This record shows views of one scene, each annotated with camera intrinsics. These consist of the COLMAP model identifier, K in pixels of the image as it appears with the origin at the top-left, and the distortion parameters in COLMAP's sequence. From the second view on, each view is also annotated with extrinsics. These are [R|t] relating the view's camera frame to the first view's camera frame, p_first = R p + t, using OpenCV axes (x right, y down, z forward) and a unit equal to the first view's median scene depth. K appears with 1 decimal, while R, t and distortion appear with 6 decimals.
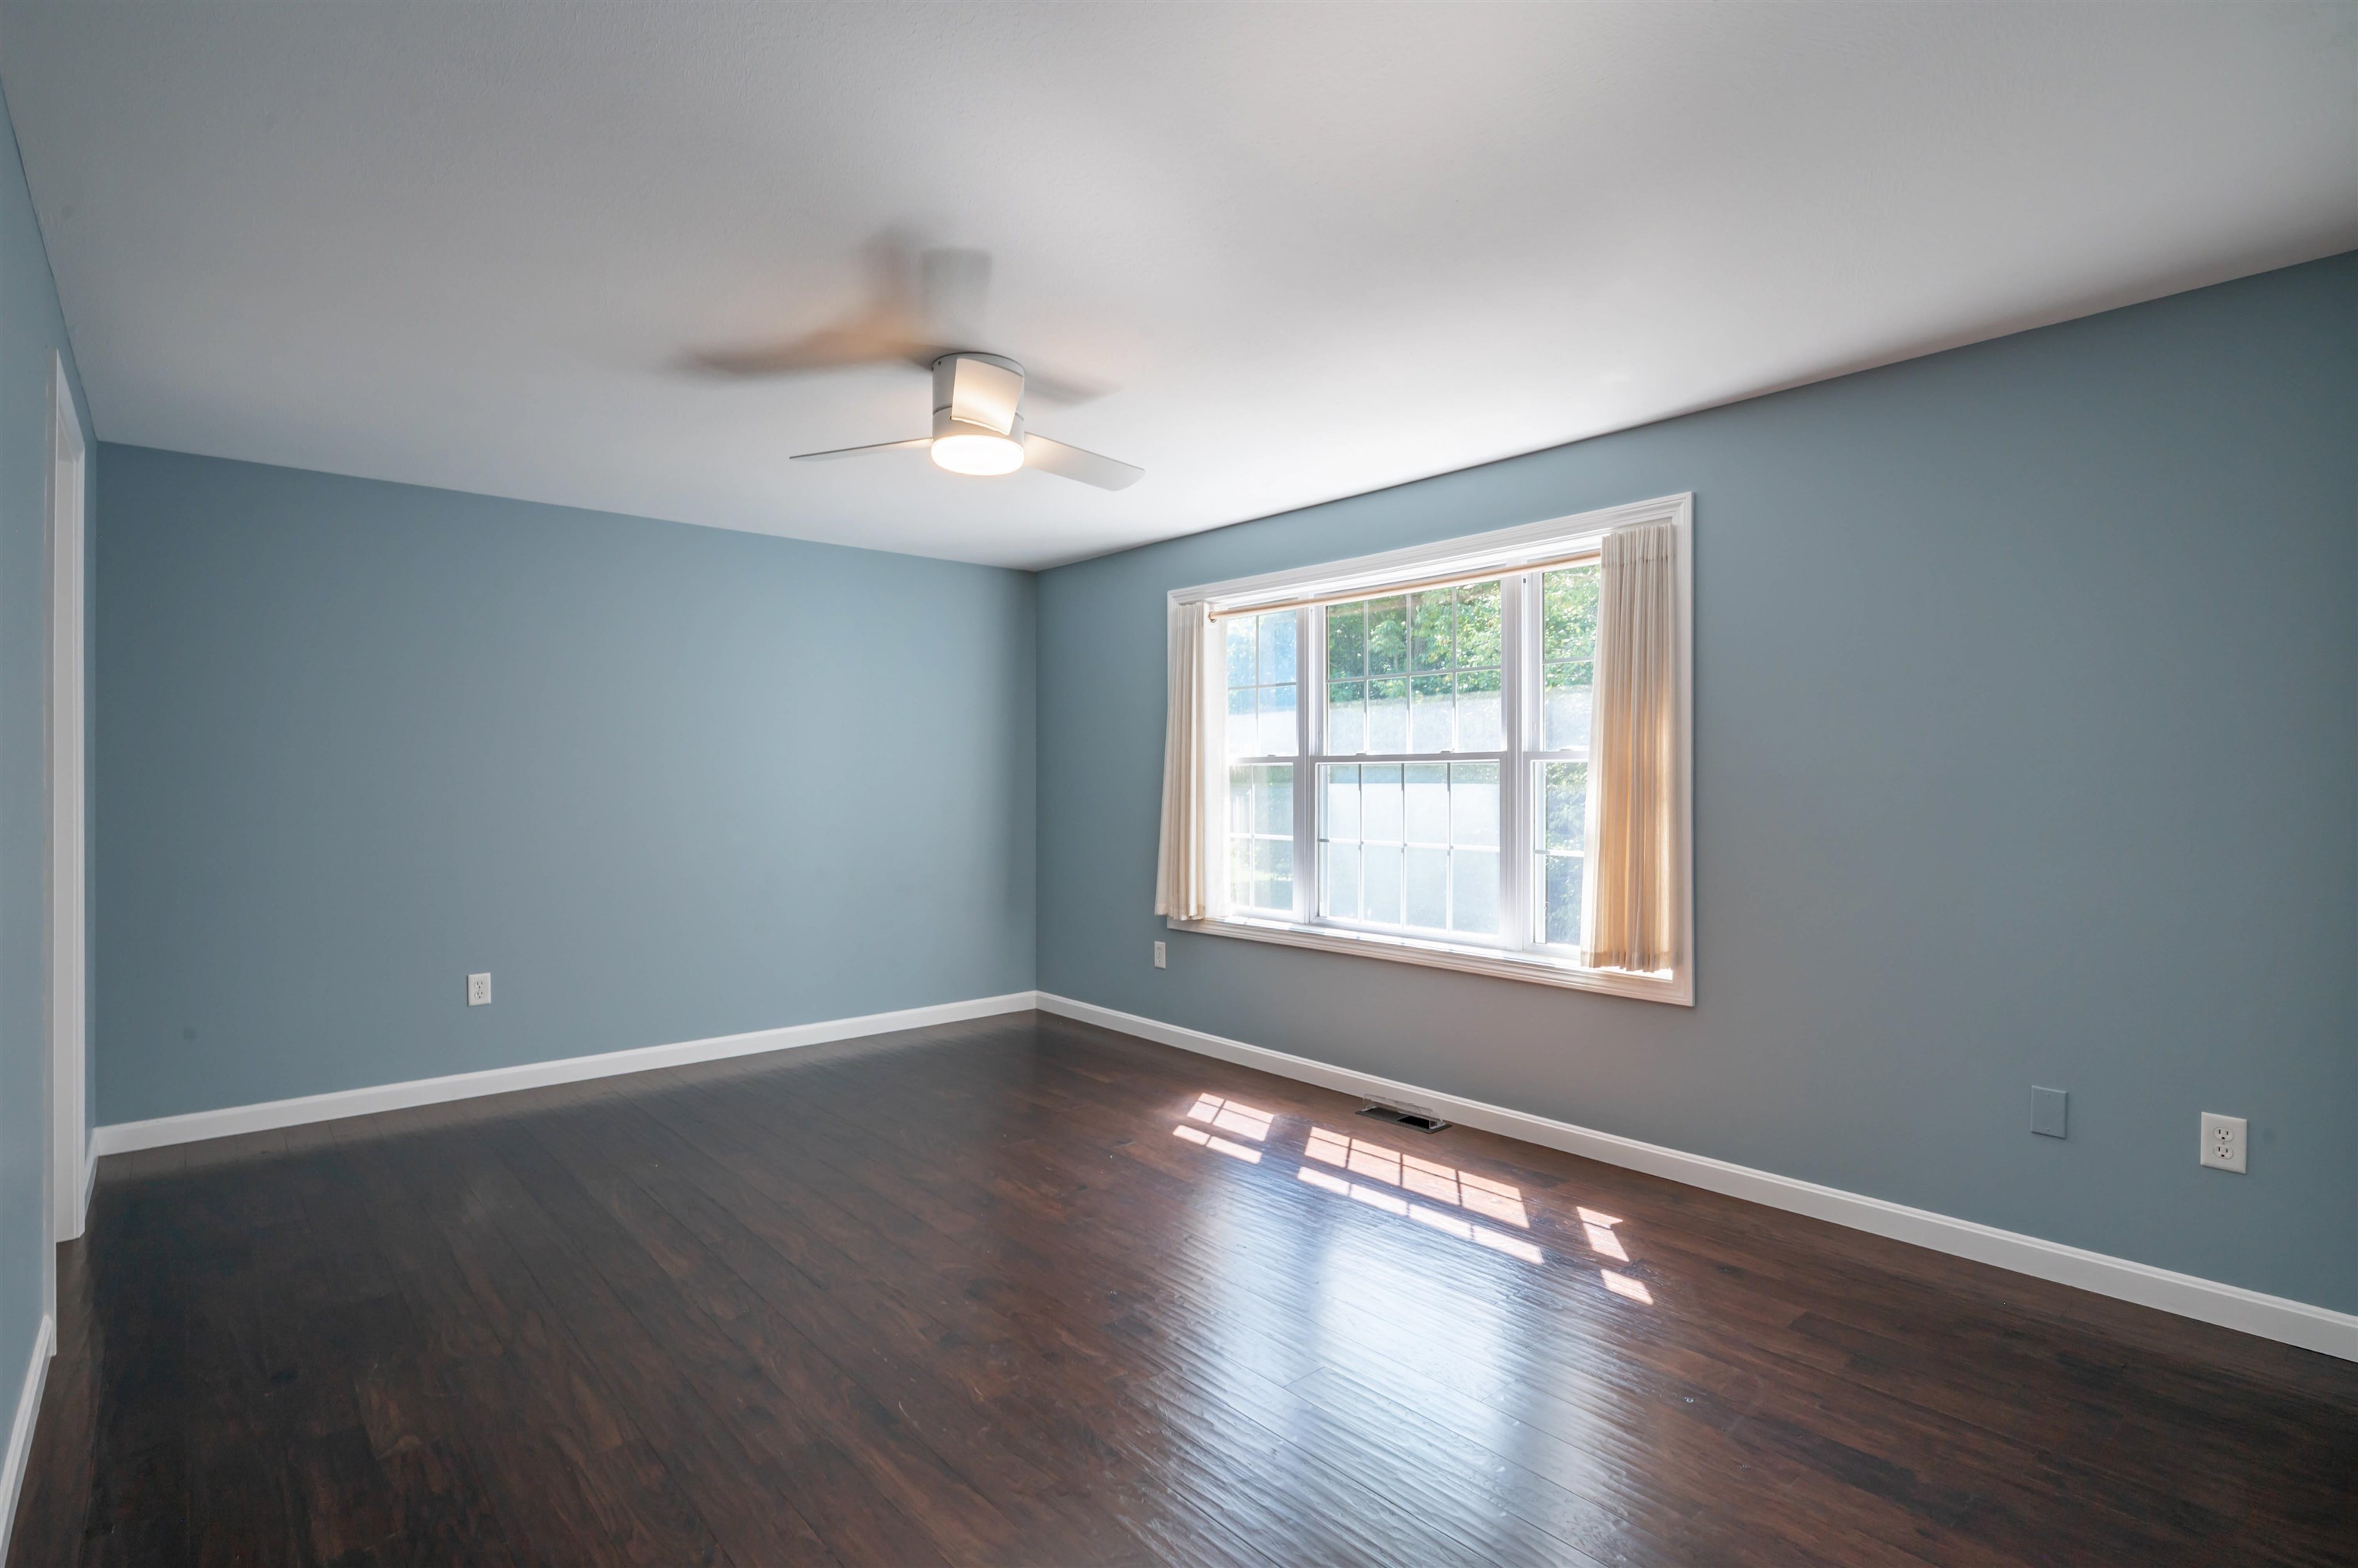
lens RADIAL K [[1181.0, 0, 1170.6], [0, 1181.0, 775.5], [0, 0, 1]] dist [-0.000670, 0.000223]
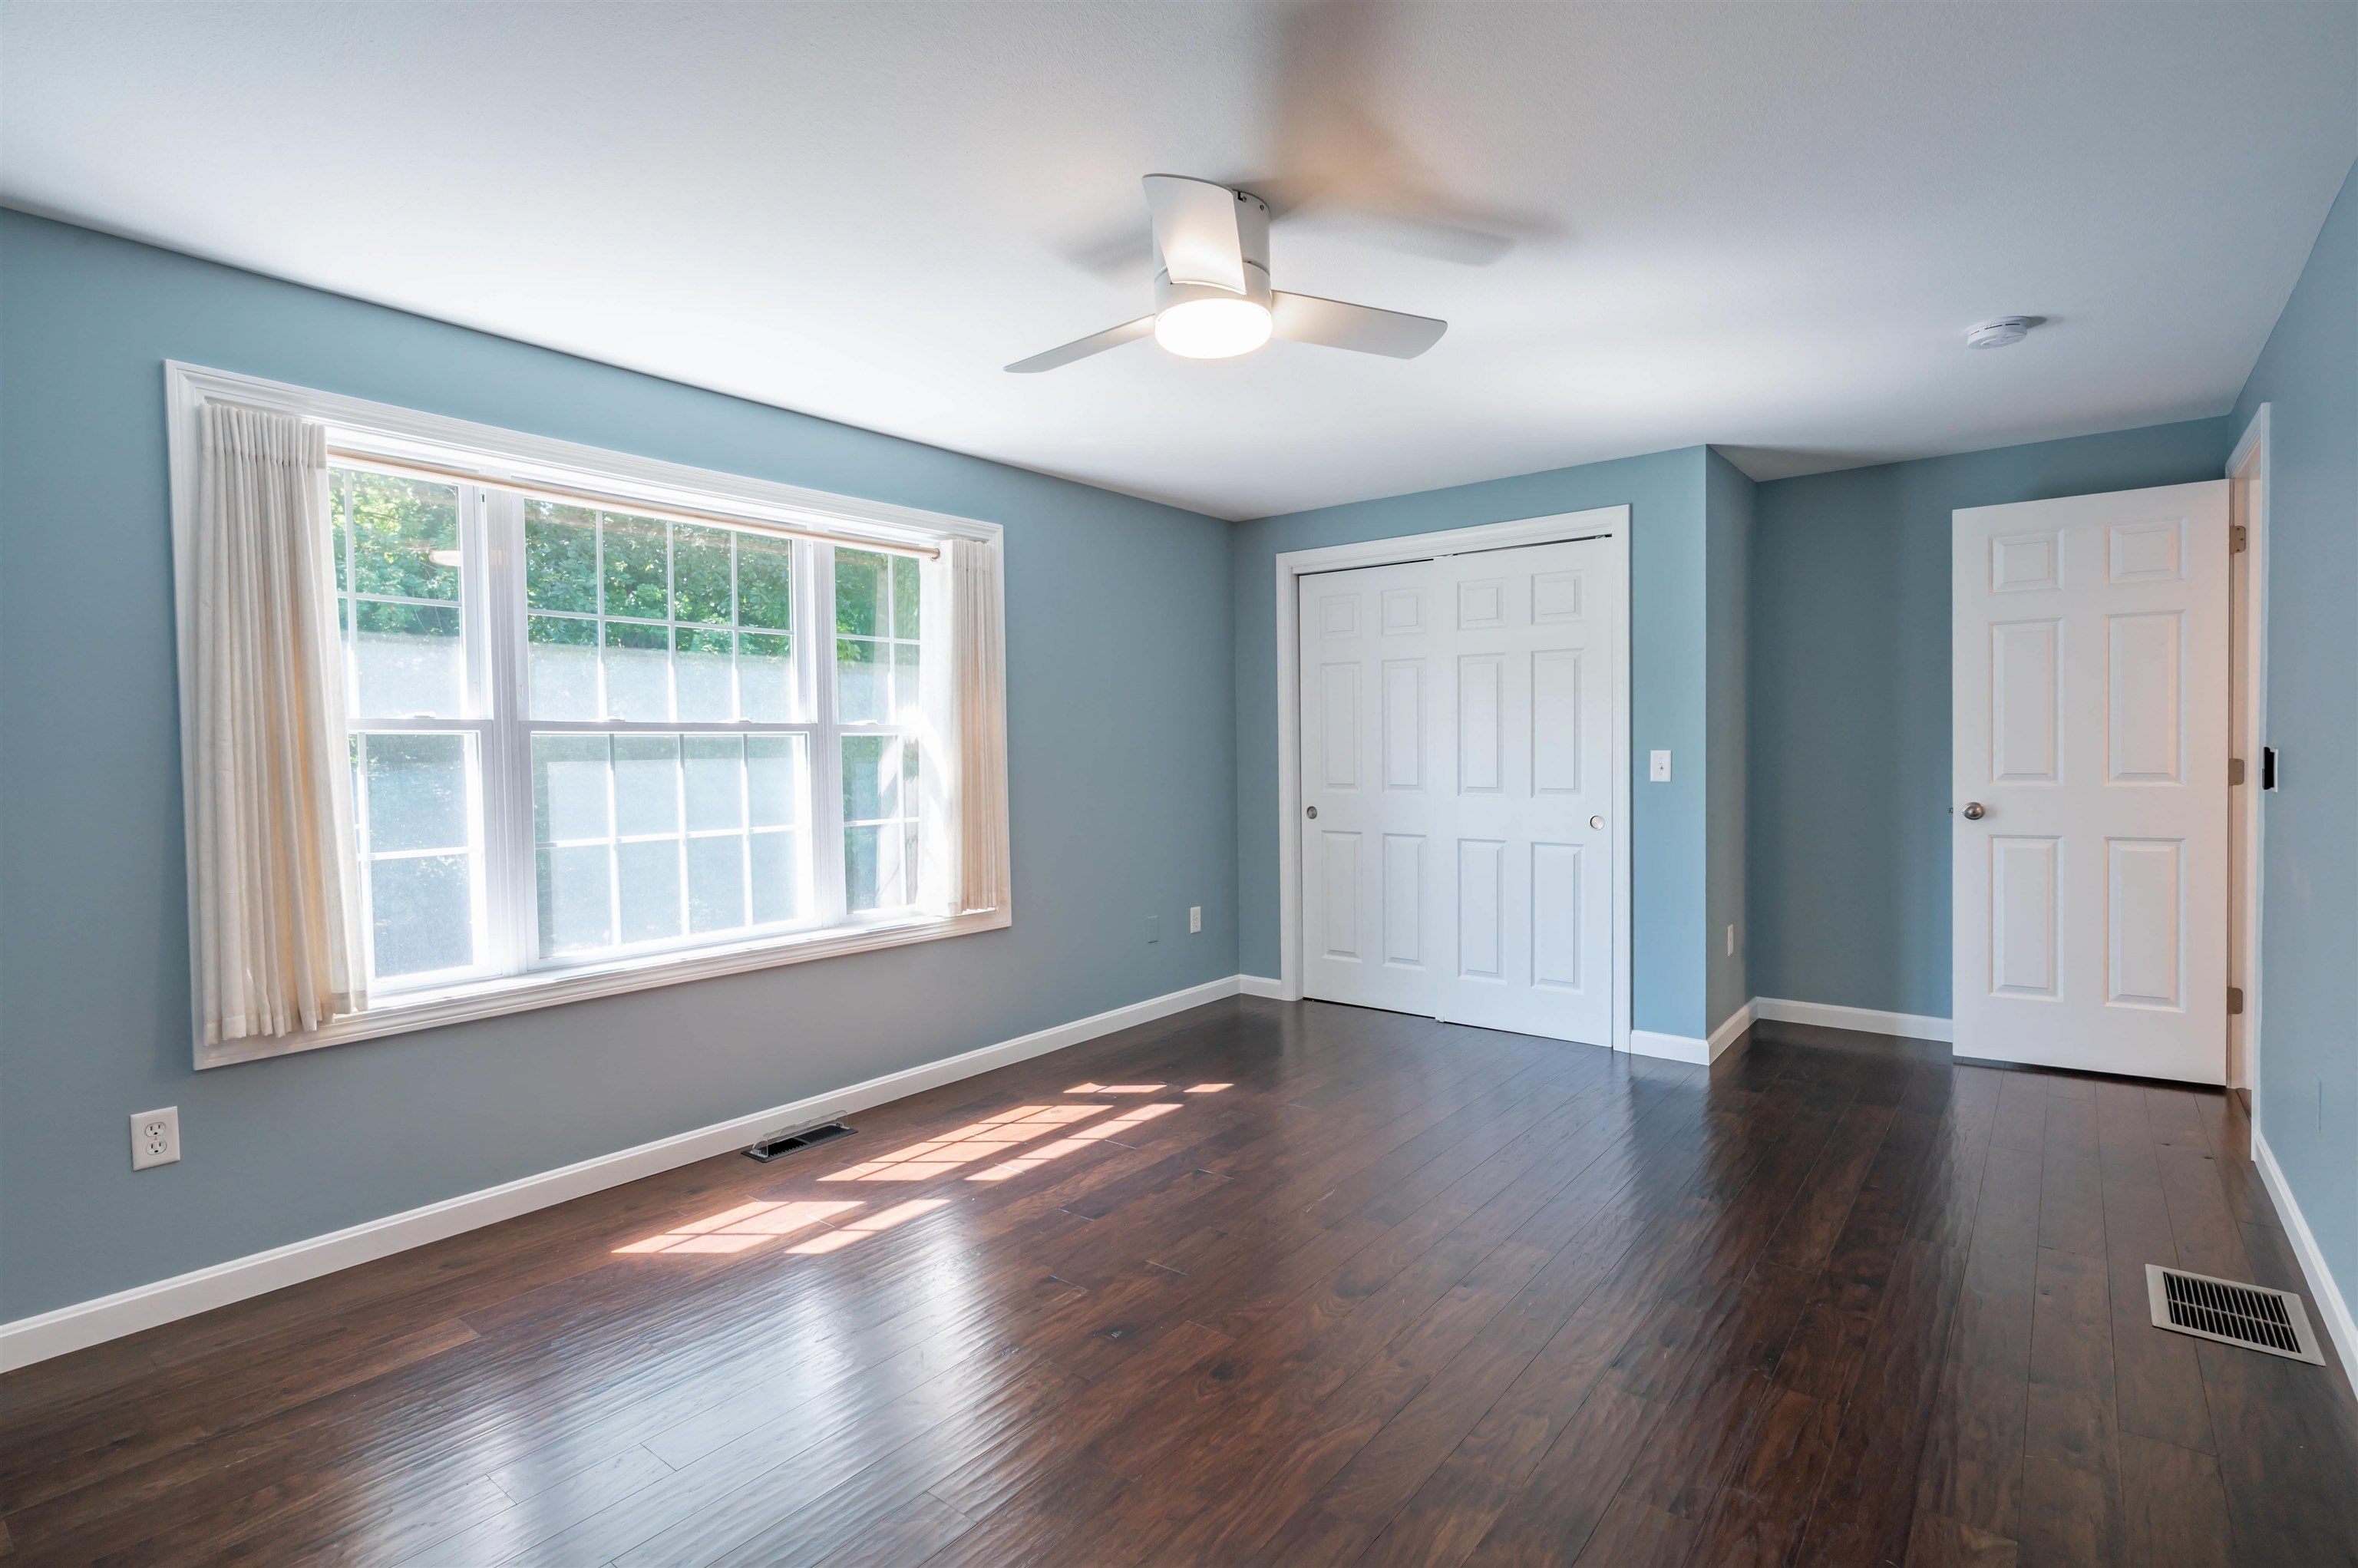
lens RADIAL K [[1128.5, 0, 1204.6], [0, 1128.5, 780.9], [0, 0, 1]] dist [-0.001186, -0.000251]
pose [[-0.214581, -0.024600, 0.976396, -0.739479], [0.009504, 0.999583, 0.027273, 0.004333], [-0.976660, 0.015131, -0.214257, 0.967823]]
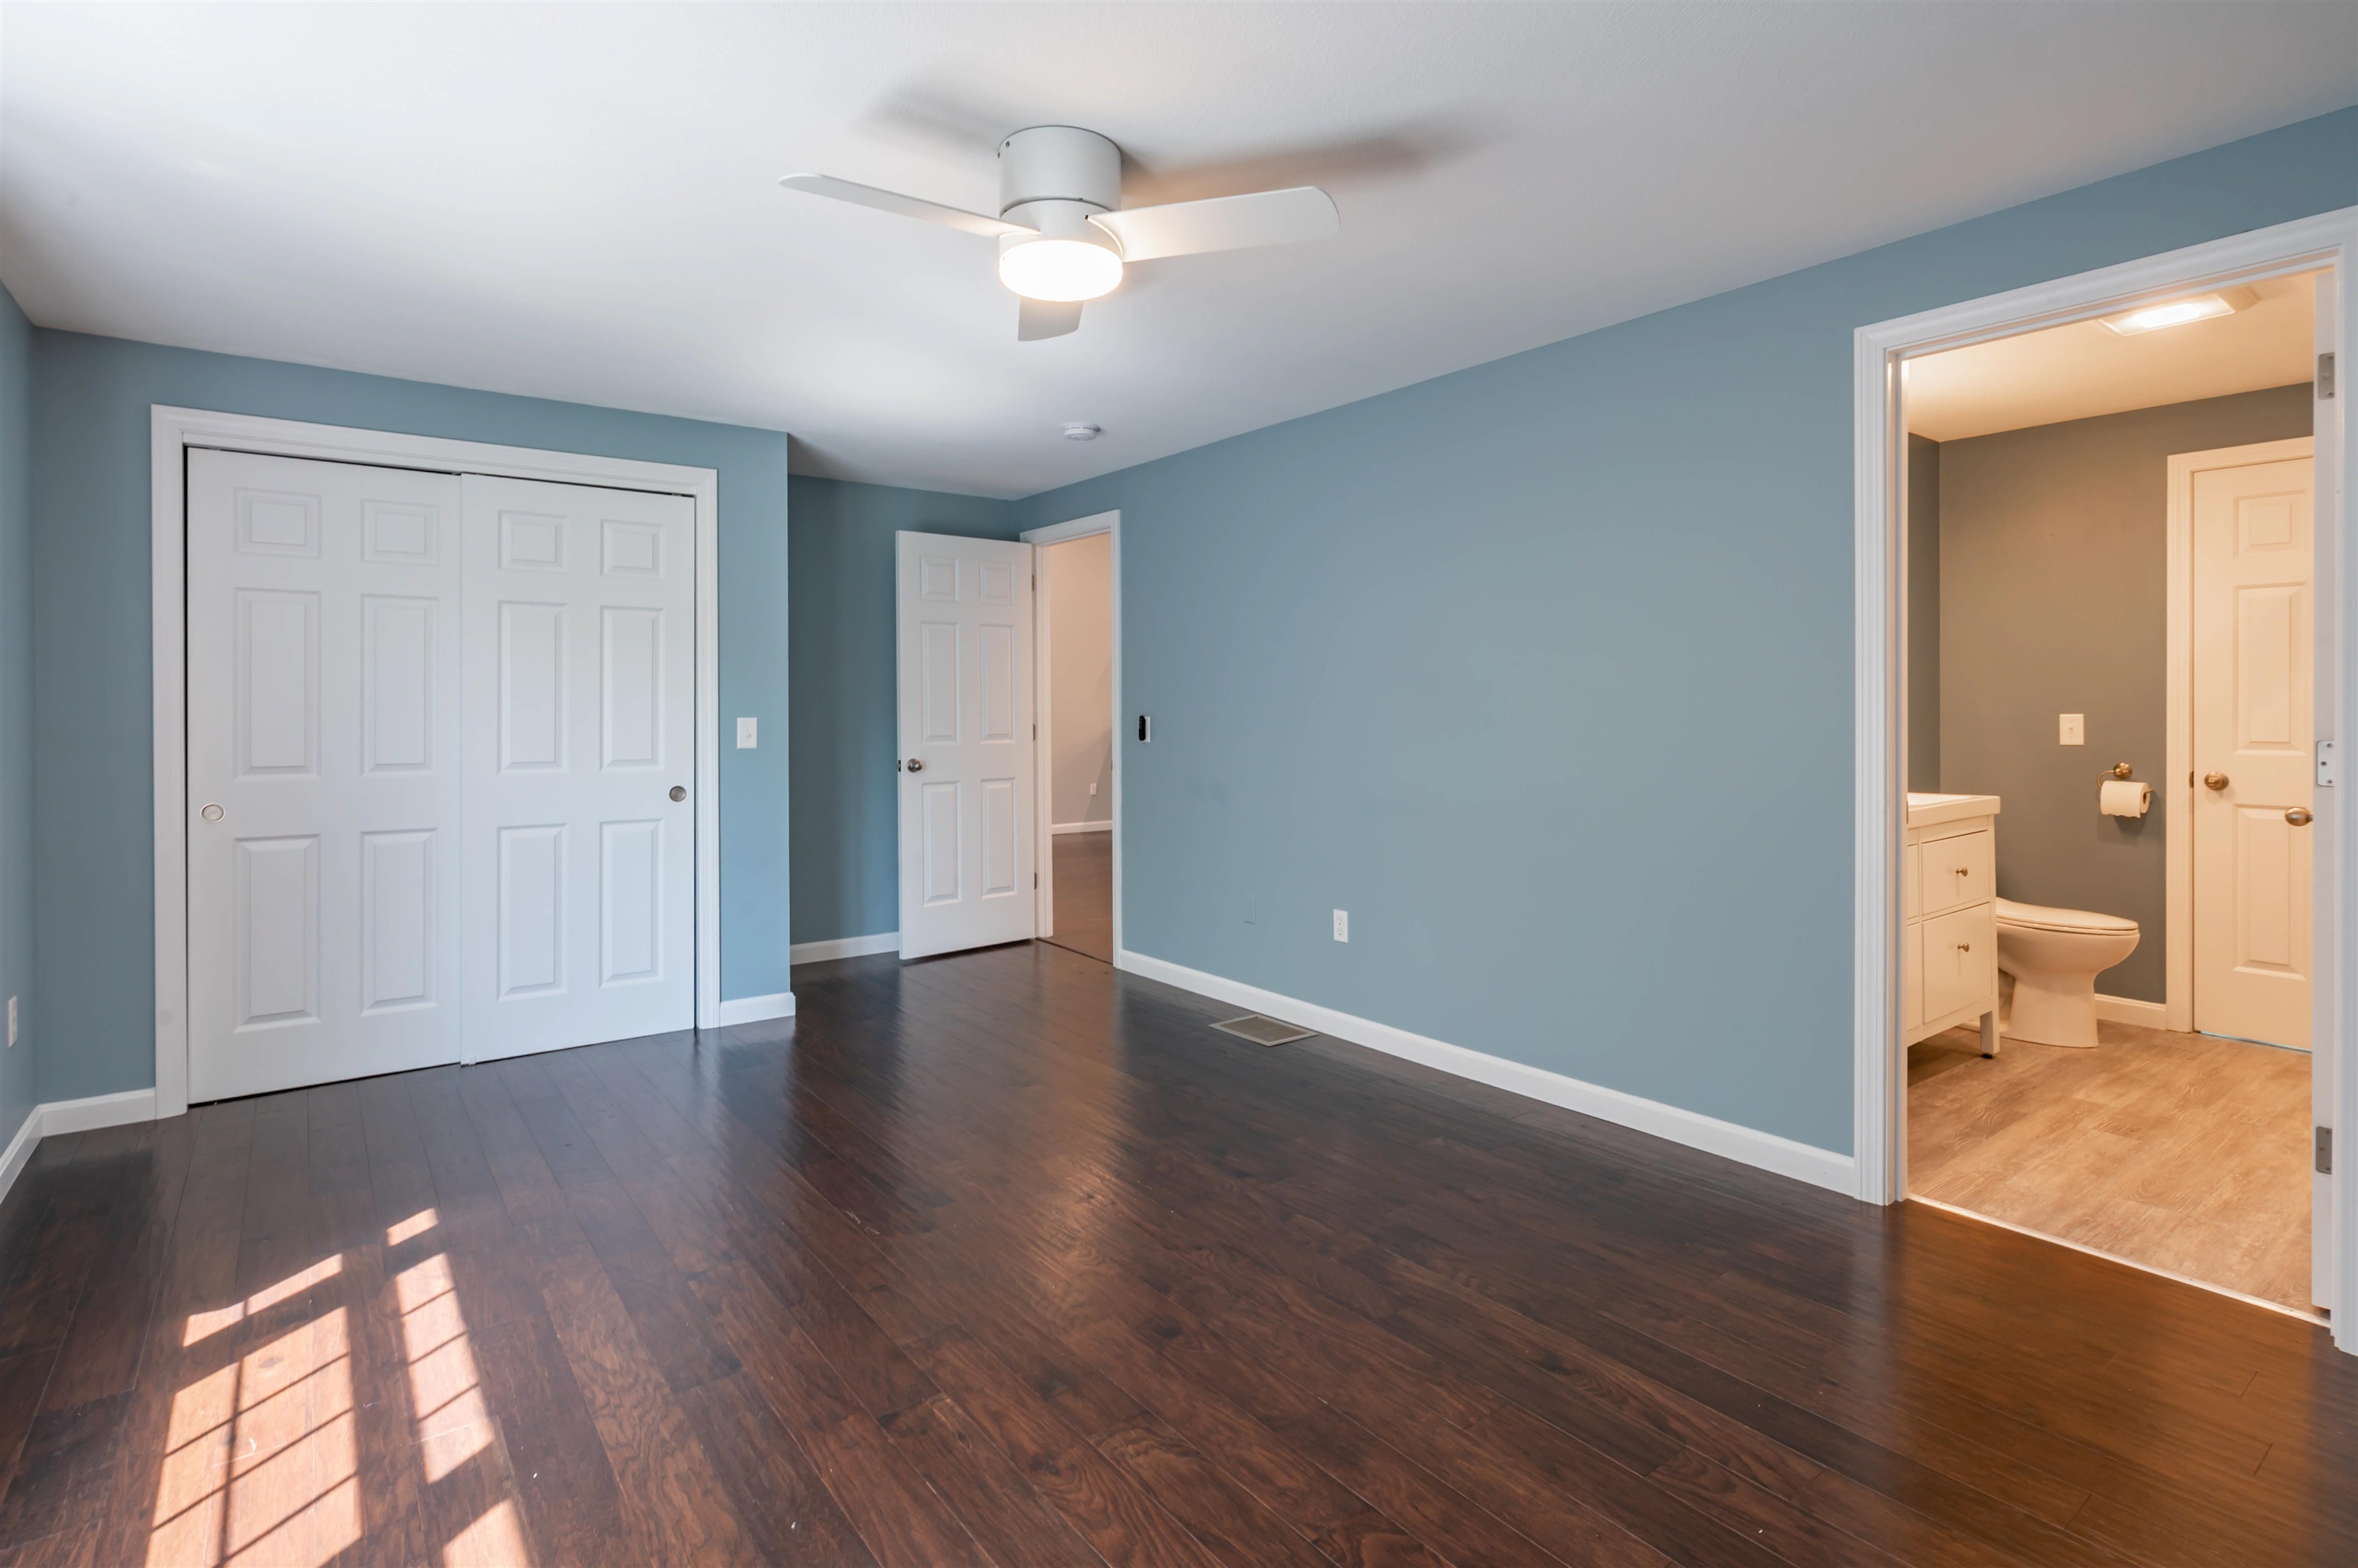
lens RADIAL K [[1133.4, 0, 1174.6], [0, 1133.4, 708.8], [0, 0, 1]] dist [0.002502, 0.000972]
pose [[-0.998517, 0.005280, 0.054187, -0.225145], [0.005109, 0.999982, -0.003290, 0.005972], [-0.054204, -0.003008, -0.998525, 1.417324]]
